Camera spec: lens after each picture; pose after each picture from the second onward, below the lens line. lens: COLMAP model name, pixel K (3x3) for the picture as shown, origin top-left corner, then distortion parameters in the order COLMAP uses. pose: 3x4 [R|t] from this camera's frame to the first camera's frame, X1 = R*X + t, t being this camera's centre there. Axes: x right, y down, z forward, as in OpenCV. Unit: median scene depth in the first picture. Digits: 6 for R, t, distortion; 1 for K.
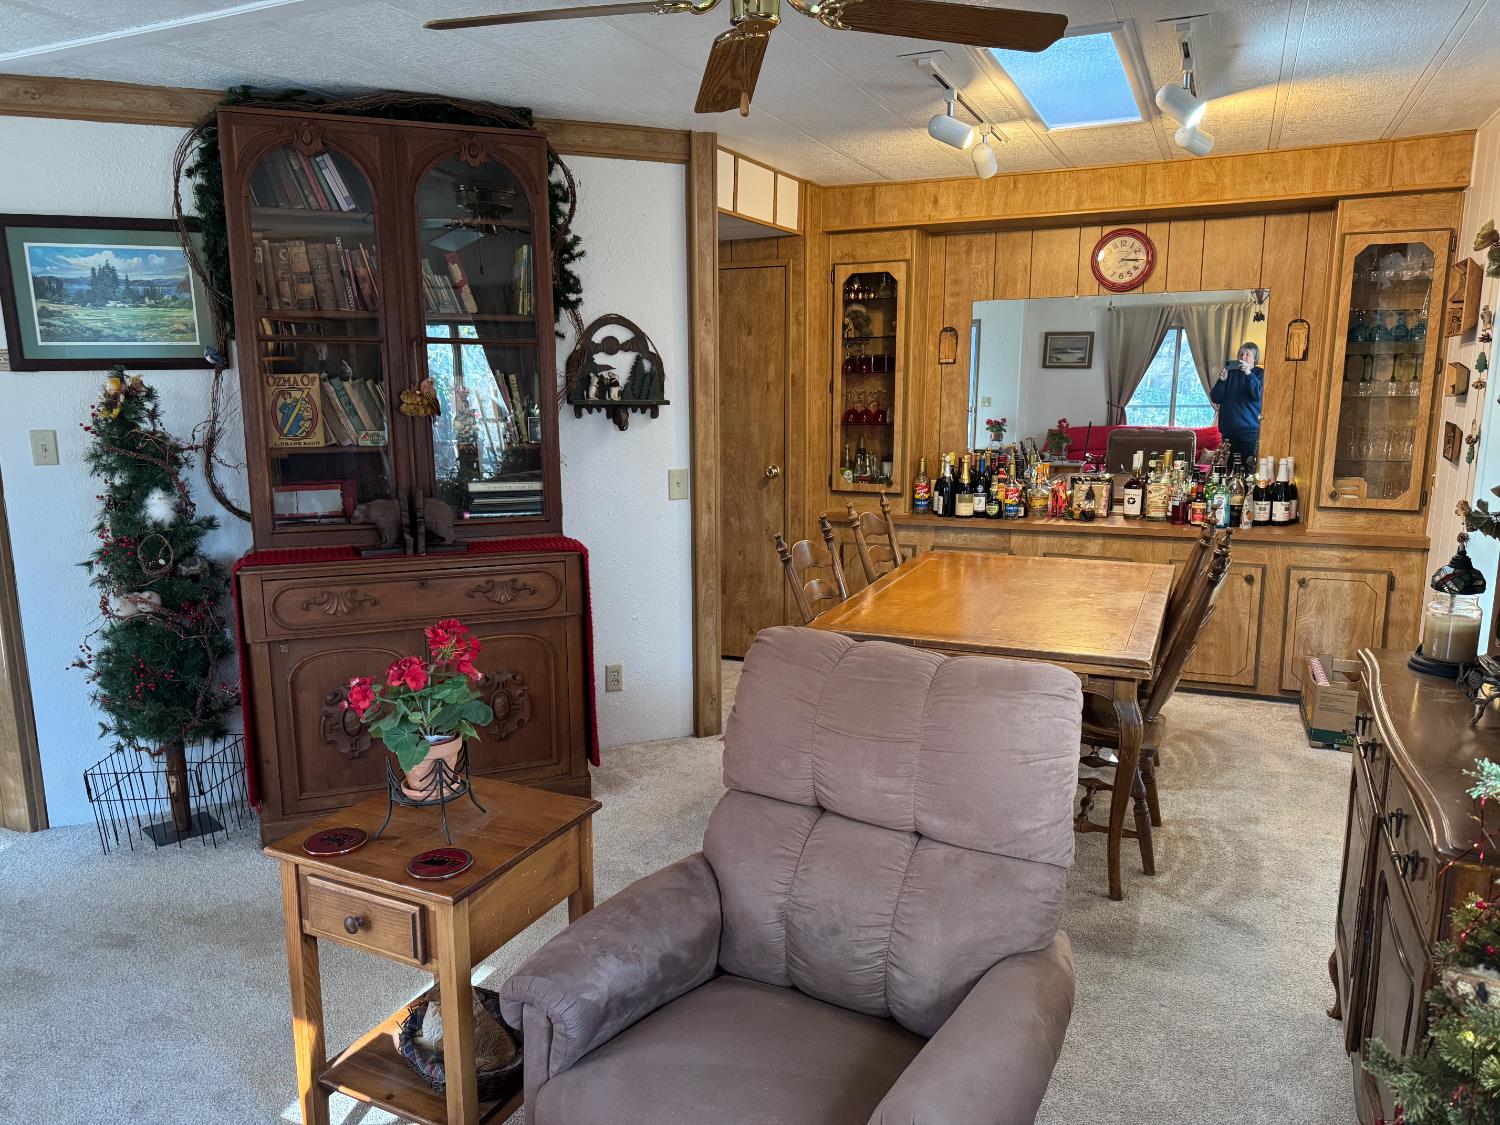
lens RADIAL K [[1065.1, 0, 748.6], [0, 1065.1, 584.7], [0, 0, 1]] dist [0.068924, -0.105502]
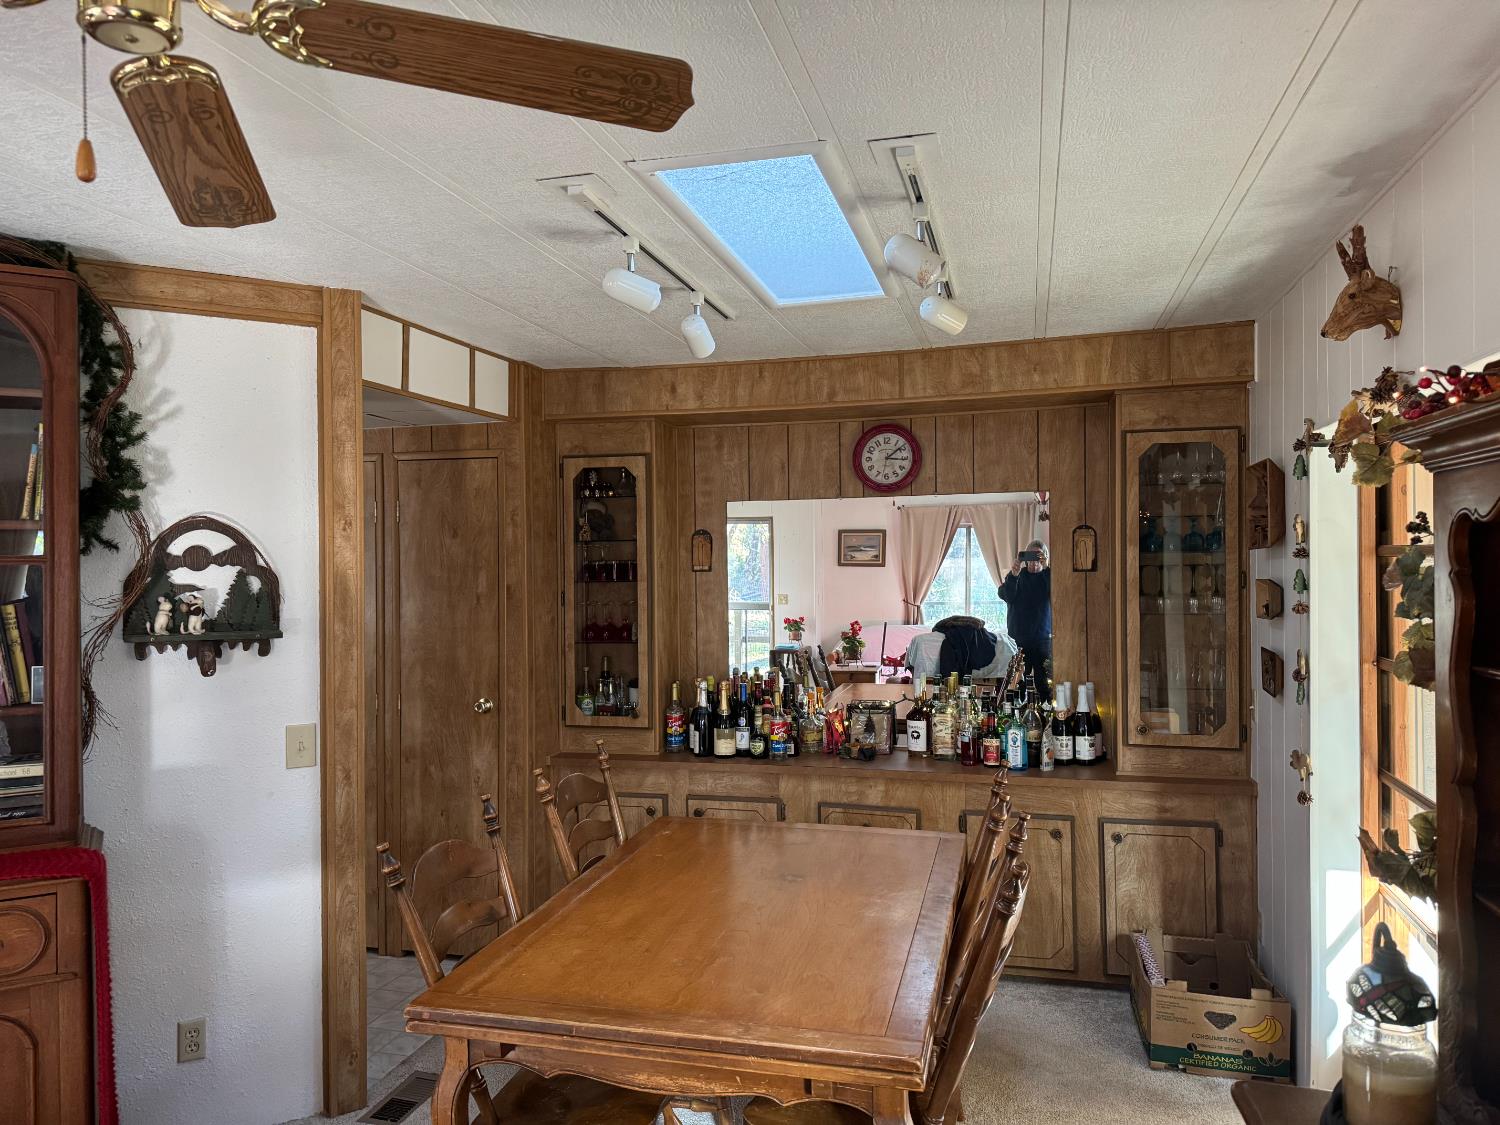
lens RADIAL K [[1042.4, 0, 750.6], [0, 1042.4, 563.5], [0, 0, 1]] dist [0.048598, -0.074417]
pose [[0.987801, -0.002105, 0.155706, 0.109579], [0.031864, 0.981484, -0.188876, -0.063592], [-0.152426, 0.191534, 0.969578, 0.219252]]
